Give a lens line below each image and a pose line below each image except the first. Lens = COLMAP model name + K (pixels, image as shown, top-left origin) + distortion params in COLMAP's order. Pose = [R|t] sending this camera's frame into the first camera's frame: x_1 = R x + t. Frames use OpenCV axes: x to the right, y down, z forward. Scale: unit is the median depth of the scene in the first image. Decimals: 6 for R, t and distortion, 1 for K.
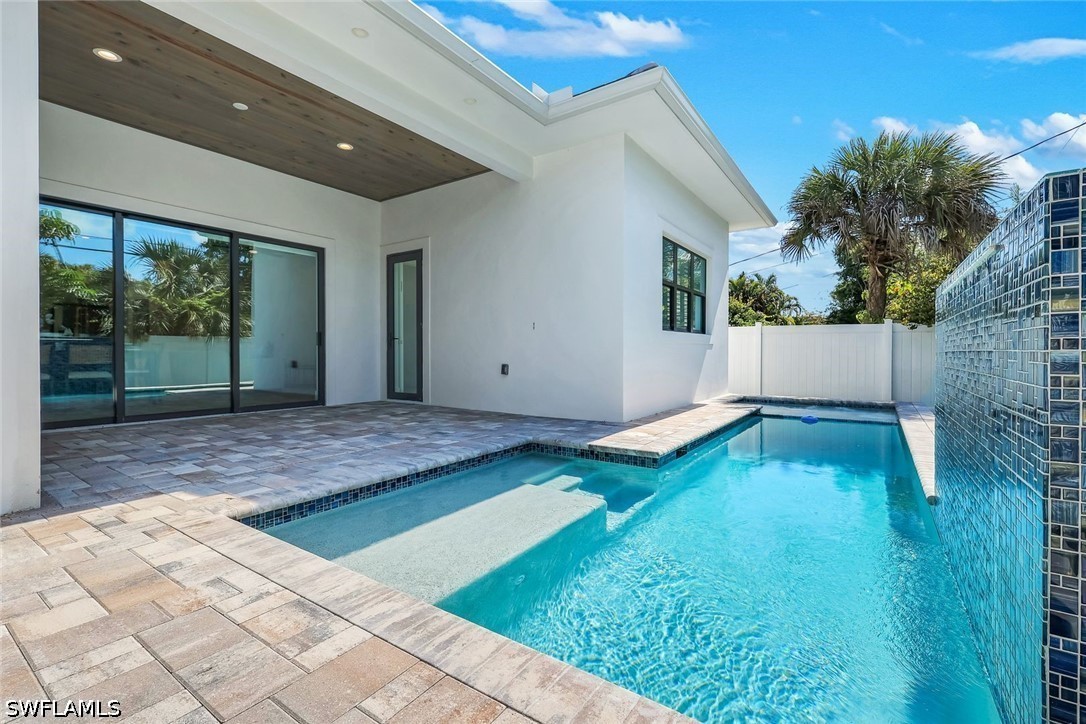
lens RADIAL K [[480.9, 0, 545.1], [0, 480.9, 355.8], [0, 0, 1]] dist [0.002916, -0.000110]
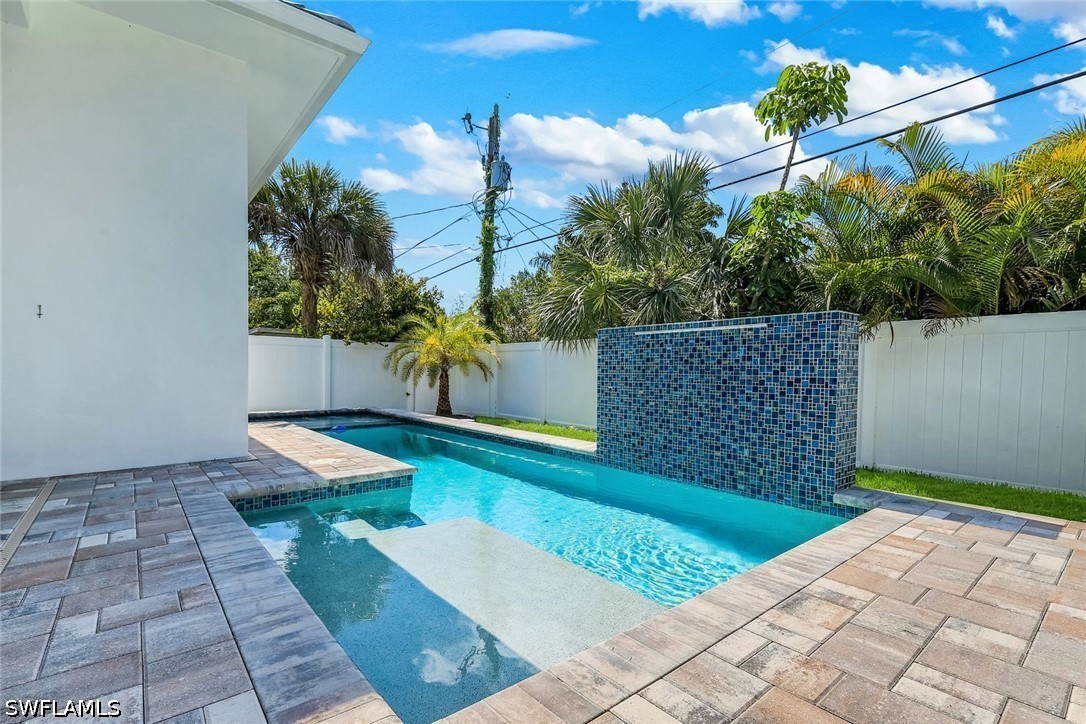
lens RADIAL K [[503.0, 0, 547.2], [0, 503.0, 349.9], [0, 0, 1]] dist [0.001747, -0.000110]
pose [[0.267089, 0.036156, 0.962993, -1.669783], [-0.002400, 0.999318, -0.036855, 0.004213], [-0.963669, 0.007532, 0.266994, 1.176530]]
